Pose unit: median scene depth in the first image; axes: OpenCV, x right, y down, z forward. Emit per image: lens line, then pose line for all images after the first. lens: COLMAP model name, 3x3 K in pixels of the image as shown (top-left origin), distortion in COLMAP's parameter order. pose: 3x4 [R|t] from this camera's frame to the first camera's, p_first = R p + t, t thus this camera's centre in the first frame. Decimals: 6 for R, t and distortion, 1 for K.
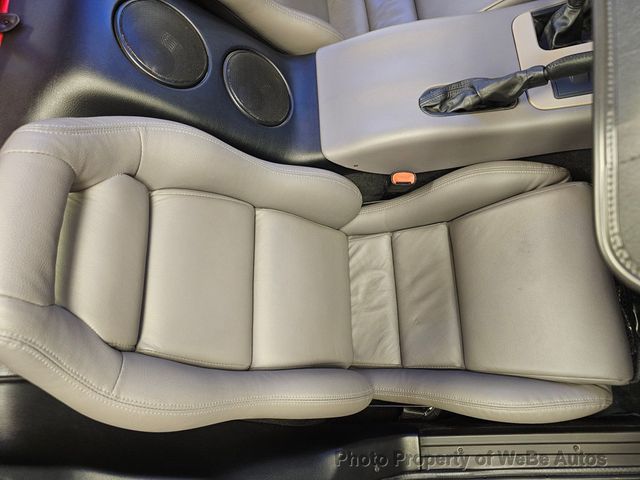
lens RADIAL K [[417.5, 0, 320.0], [0, 417.5, 240.0], [0, 0, 1]] dist [0.001559, -0.002975]
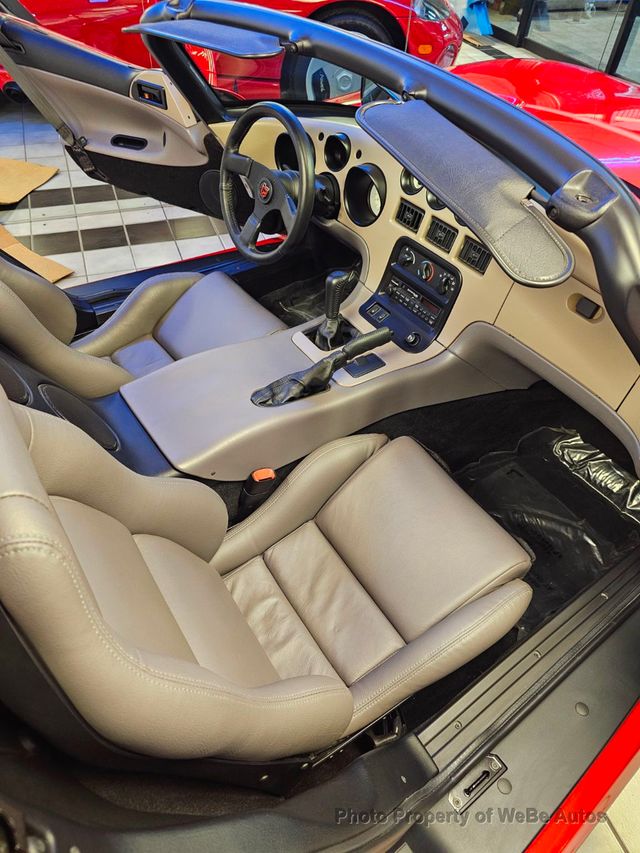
lens RADIAL K [[556.5, 0, 320.0], [0, 556.5, 426.5], [0, 0, 1]] dist [0.001559, -0.002975]
pose [[0.791268, -0.168658, 0.587749, -0.433342], [0.445388, 0.817556, -0.365009, 0.286045], [-0.418956, 0.550597, 0.722024, -0.028388]]
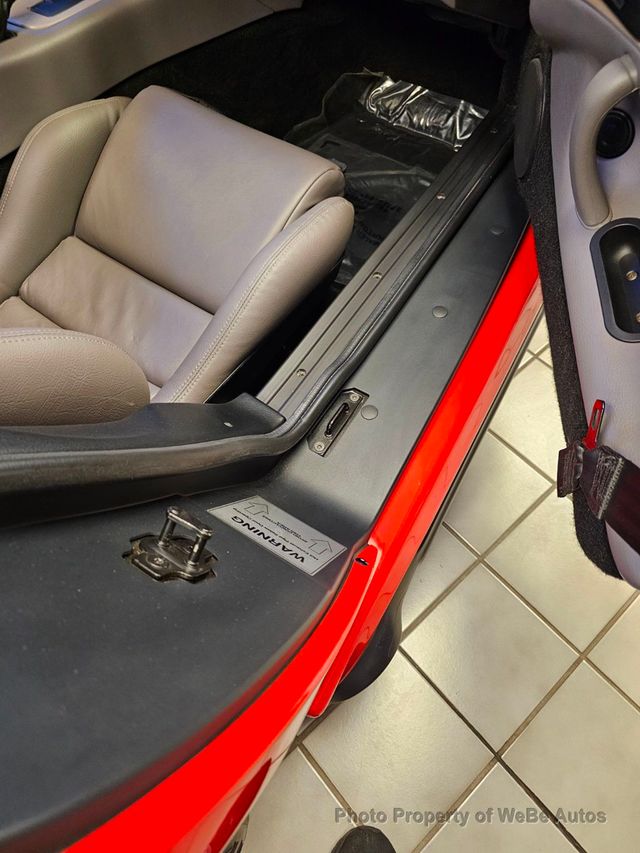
lens RADIAL K [[556.5, 0, 320.0], [0, 556.5, 426.5], [0, 0, 1]] dist [0.001559, -0.002975]
pose [[0.561814, -0.553240, 0.615054, -0.245538], [0.742864, 0.664548, -0.080801, 0.637257], [-0.364031, 0.502296, 0.784334, 0.314397]]
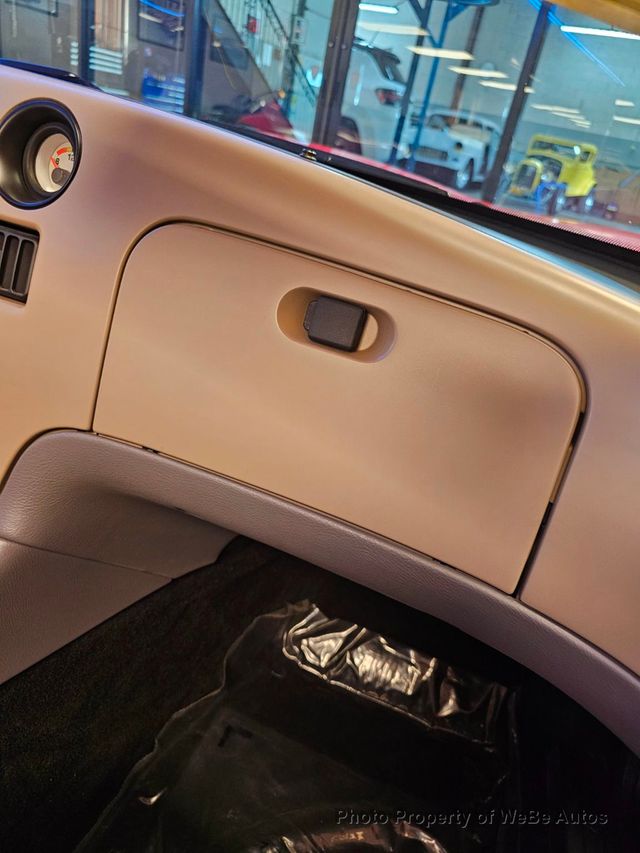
lens RADIAL K [[556.5, 0, 320.0], [0, 556.5, 426.5], [0, 0, 1]] dist [0.001559, -0.002975]
pose [[0.267908, -0.113421, 0.956745, 0.370377], [0.797434, 0.583387, -0.154138, -0.008782], [-0.540670, 0.804236, 0.246740, 0.427196]]
